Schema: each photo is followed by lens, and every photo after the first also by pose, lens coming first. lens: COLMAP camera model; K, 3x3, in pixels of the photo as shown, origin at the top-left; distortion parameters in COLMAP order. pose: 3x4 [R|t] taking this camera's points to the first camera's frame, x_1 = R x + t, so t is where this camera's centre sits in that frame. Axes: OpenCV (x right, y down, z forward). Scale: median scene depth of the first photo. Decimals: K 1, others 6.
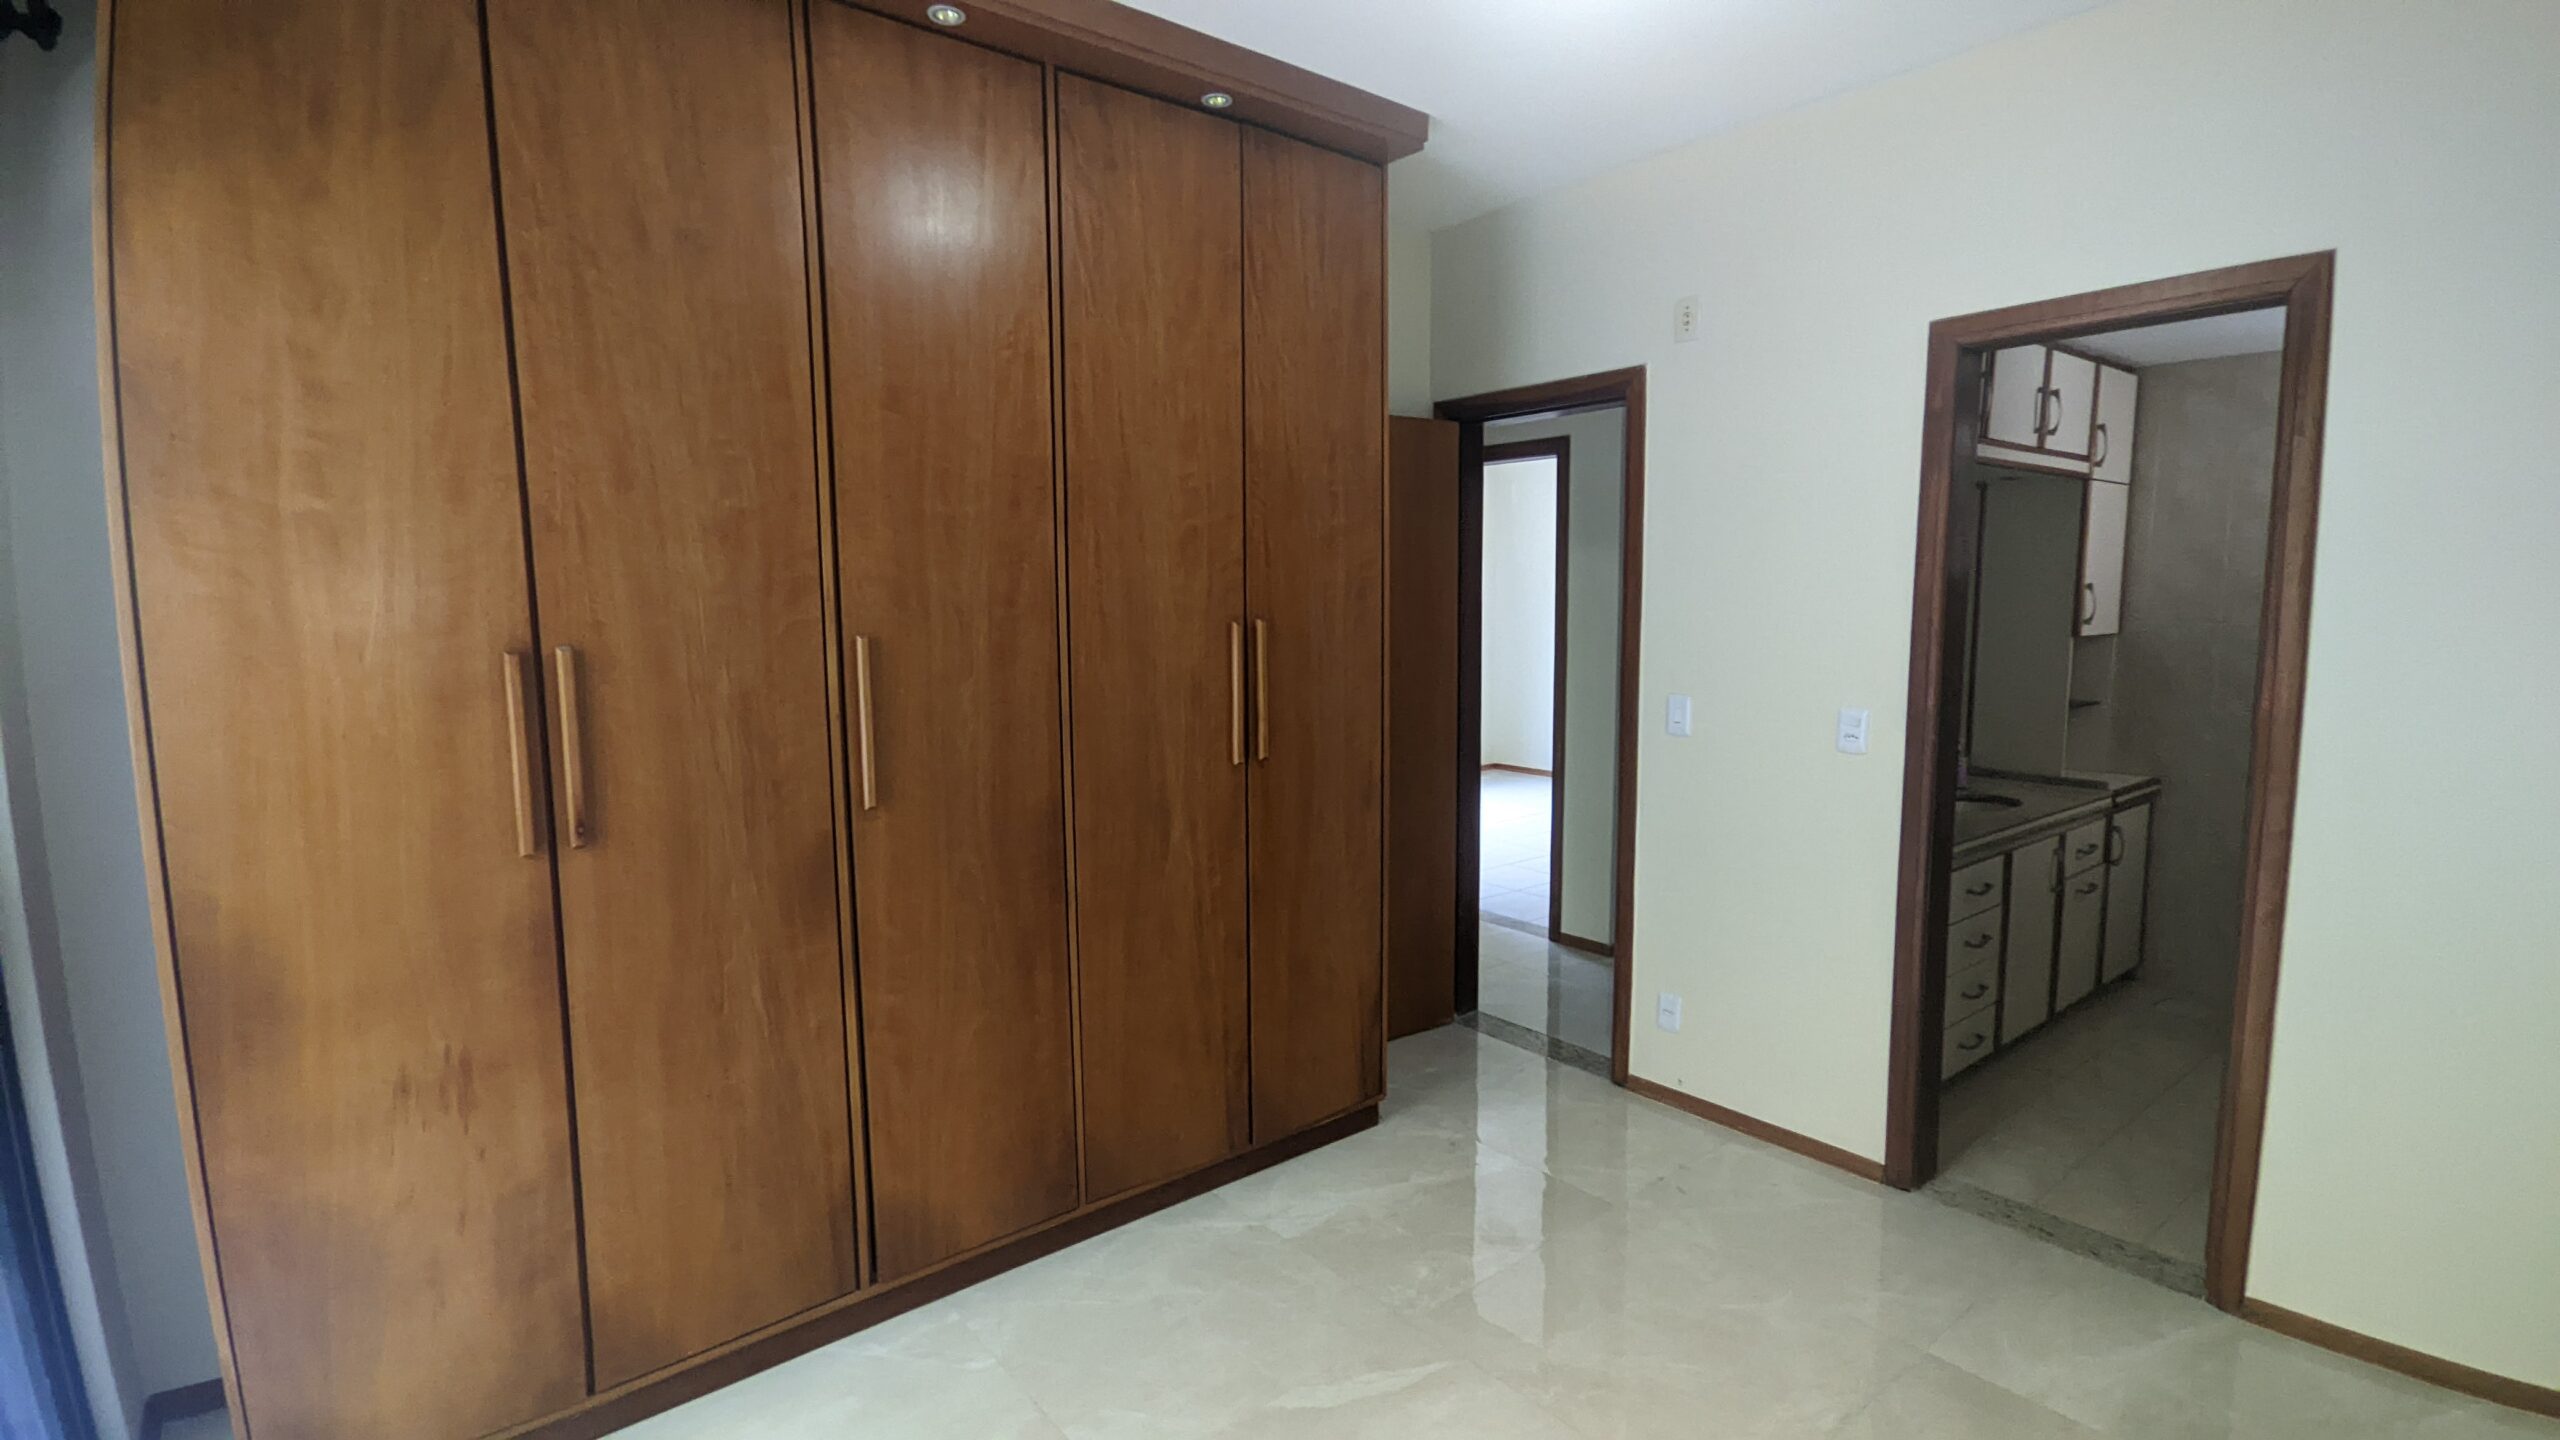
lens RADIAL K [[1174.1, 0, 1275.3], [0, 1174.1, 714.6], [0, 0, 1]] dist [0.053402, -0.048625]
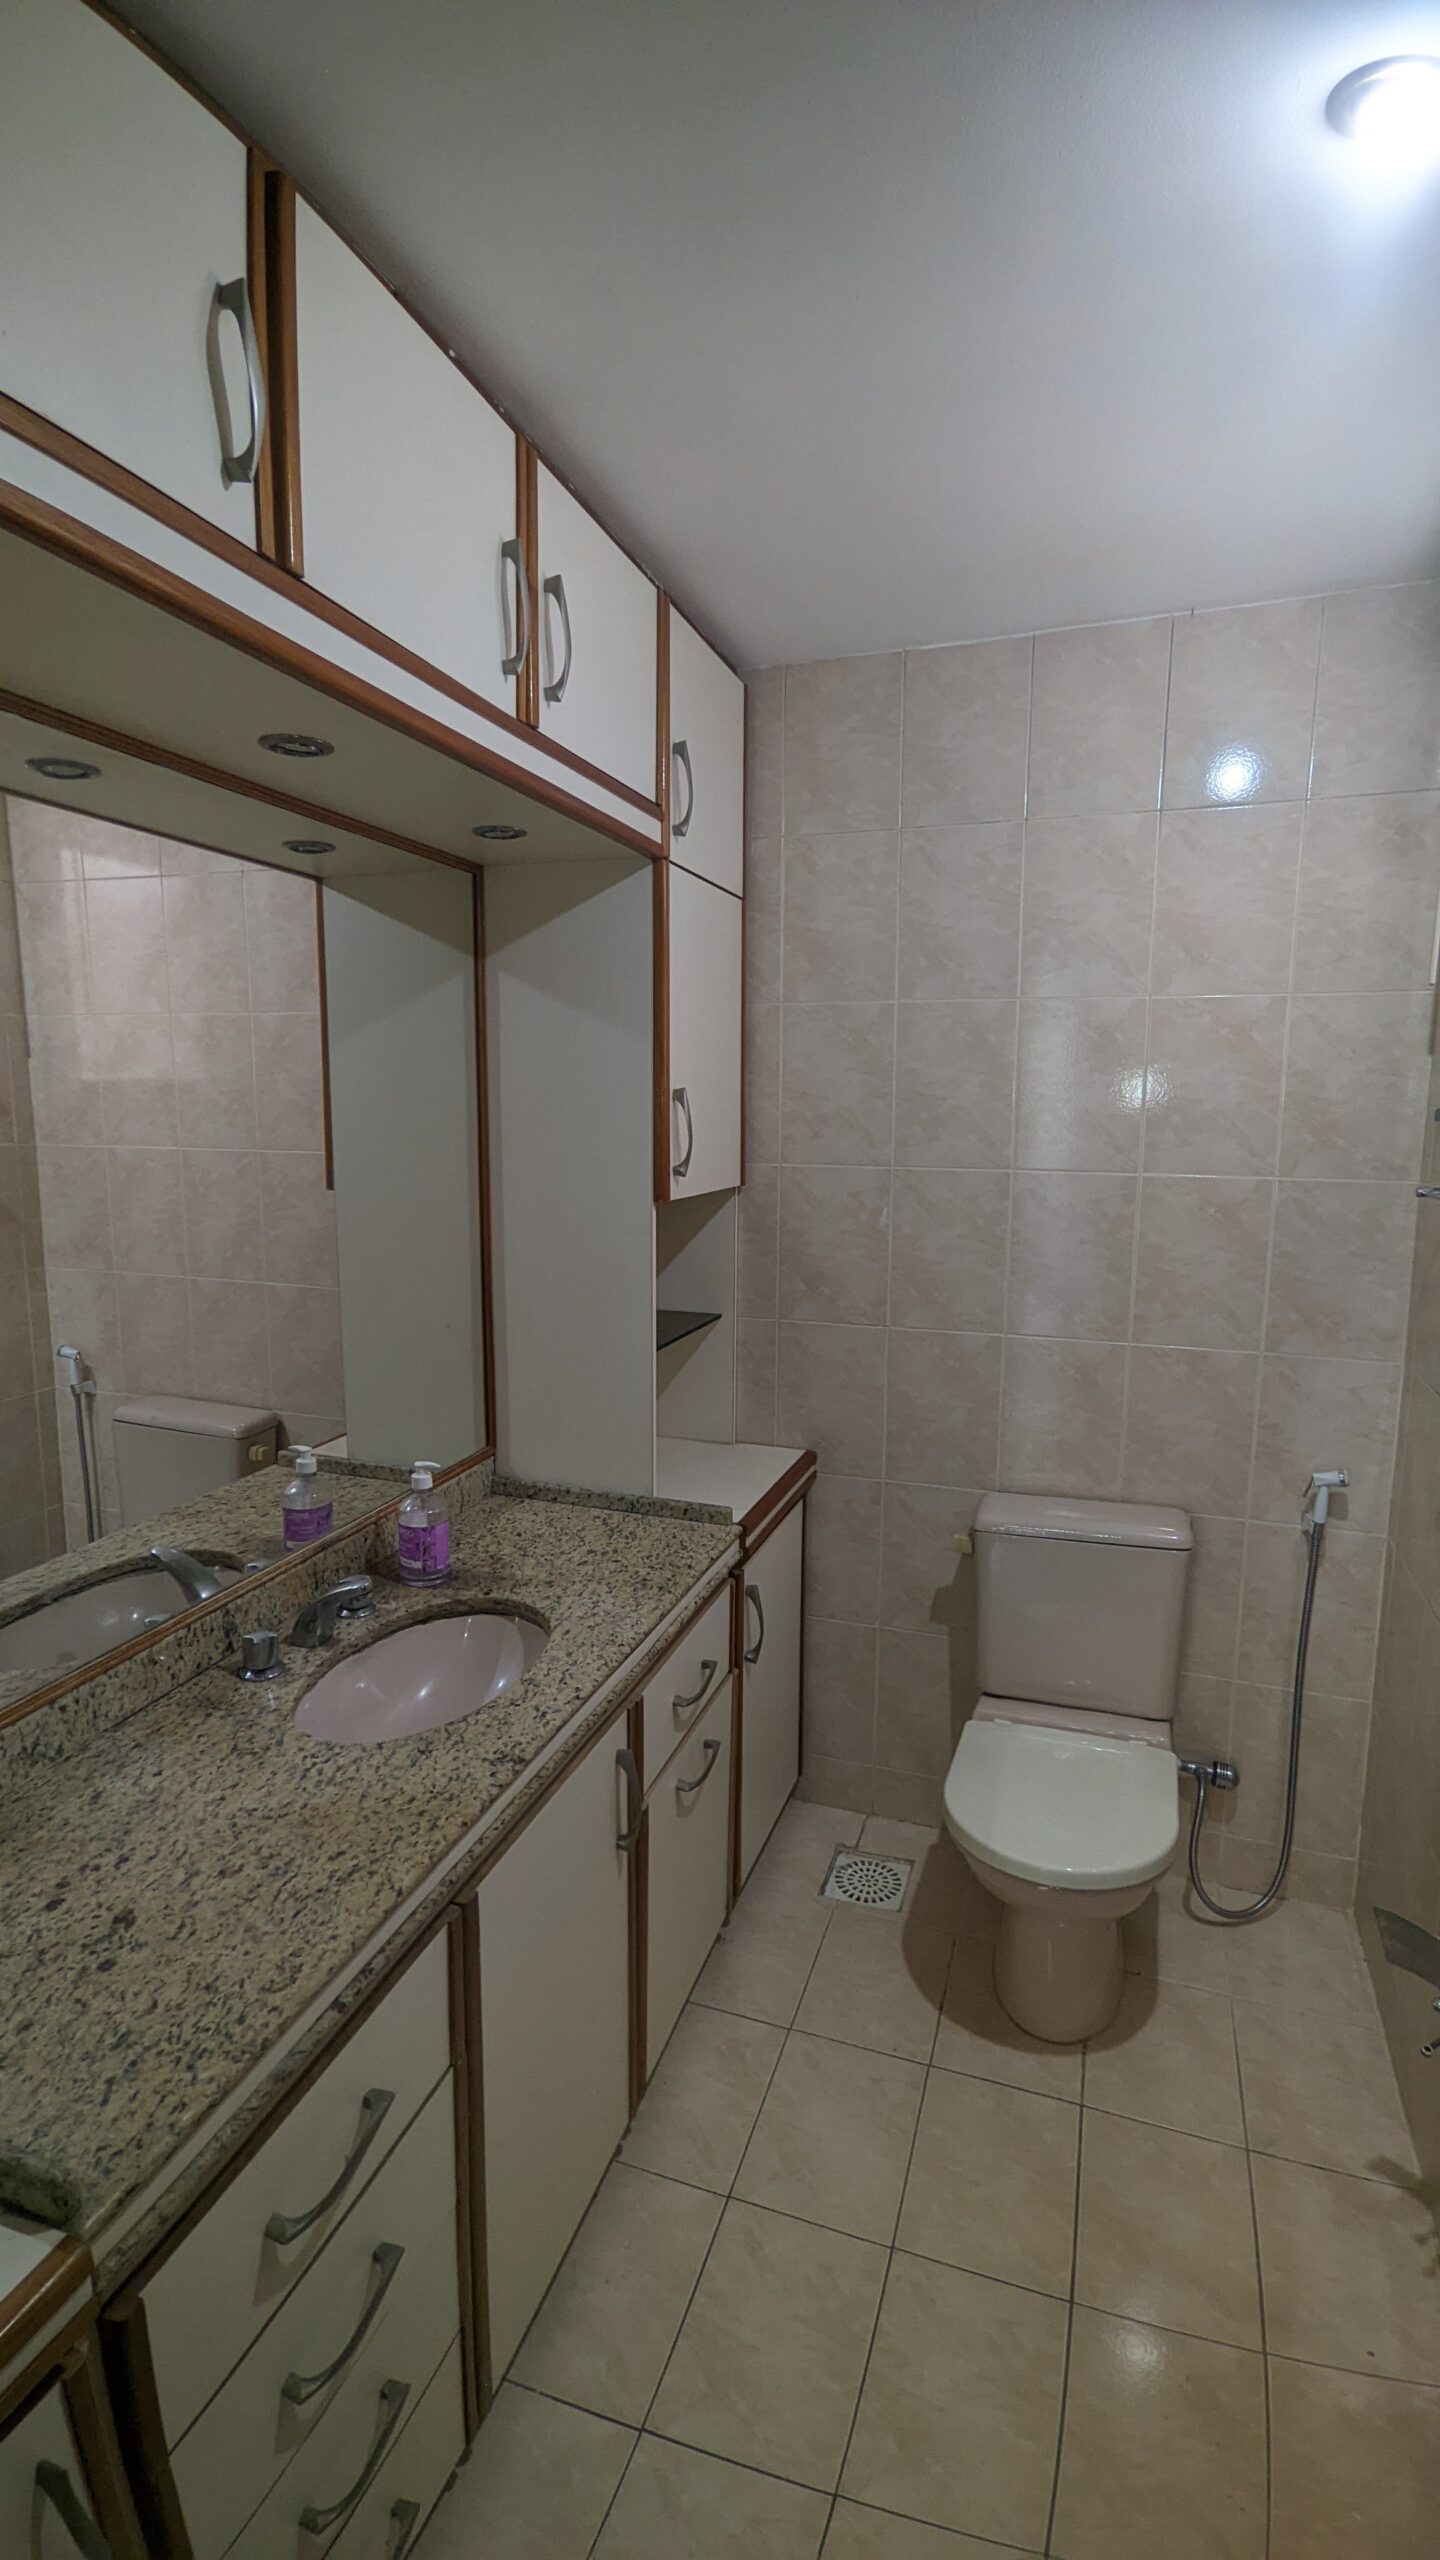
lens RADIAL K [[1174.1, 0, 720.0], [0, 1174.1, 1280.0], [0, 0, 1]] dist [0.053402, -0.048625]
pose [[0.844718, -0.073073, 0.530200, 0.442993], [0.053514, 0.997203, 0.052177, -0.057829], [-0.532530, -0.015702, 0.846265, 0.592364]]
